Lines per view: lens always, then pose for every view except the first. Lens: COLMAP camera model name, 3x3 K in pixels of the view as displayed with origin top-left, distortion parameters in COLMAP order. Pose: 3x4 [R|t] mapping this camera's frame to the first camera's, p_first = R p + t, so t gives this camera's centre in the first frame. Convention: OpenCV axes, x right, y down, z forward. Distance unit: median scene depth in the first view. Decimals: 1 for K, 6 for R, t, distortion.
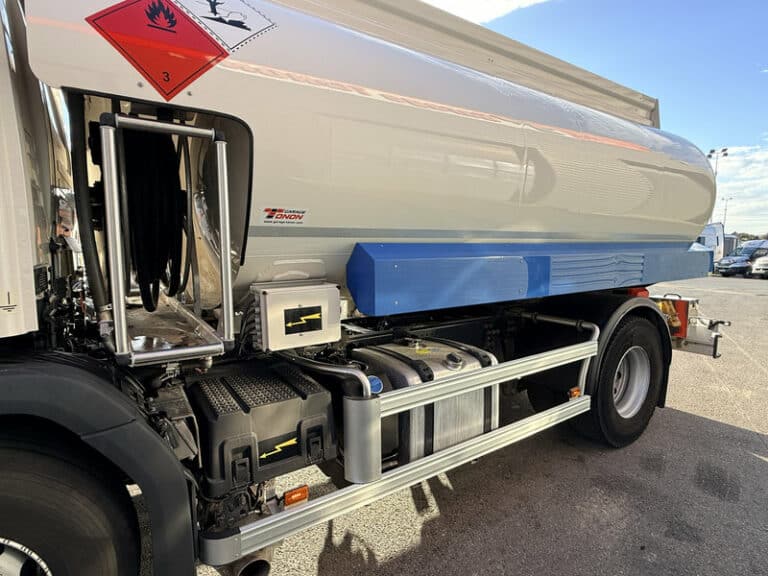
lens RADIAL K [[438.2, 0, 386.5], [0, 438.2, 297.0], [0, 0, 1]] dist [0.022531, -0.000086]
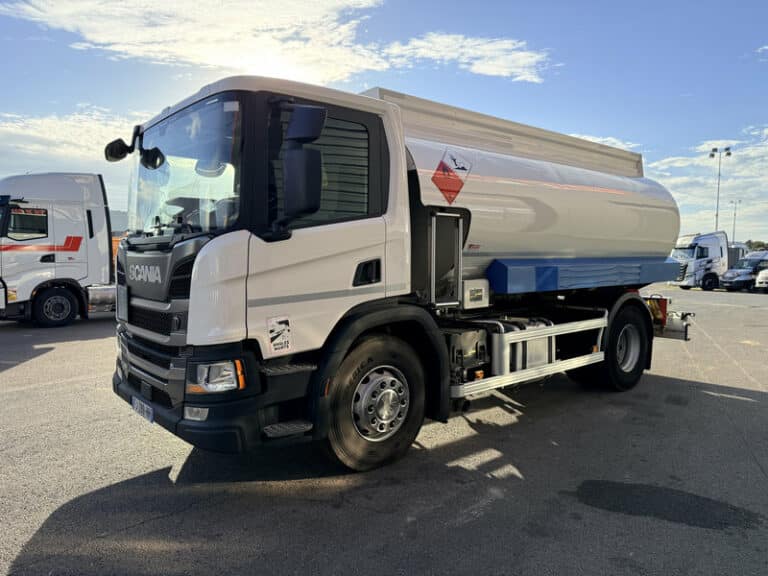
lens RADIAL K [[545.5, 0, 384.0], [0, 545.5, 288.0], [0, 0, 1]] dist [0.017875, -0.004183]
pose [[0.996691, 0.000505, 0.081287, -0.436678], [0.003918, 0.998520, -0.054252, 0.081571], [-0.081194, 0.054391, 0.995213, -0.818414]]
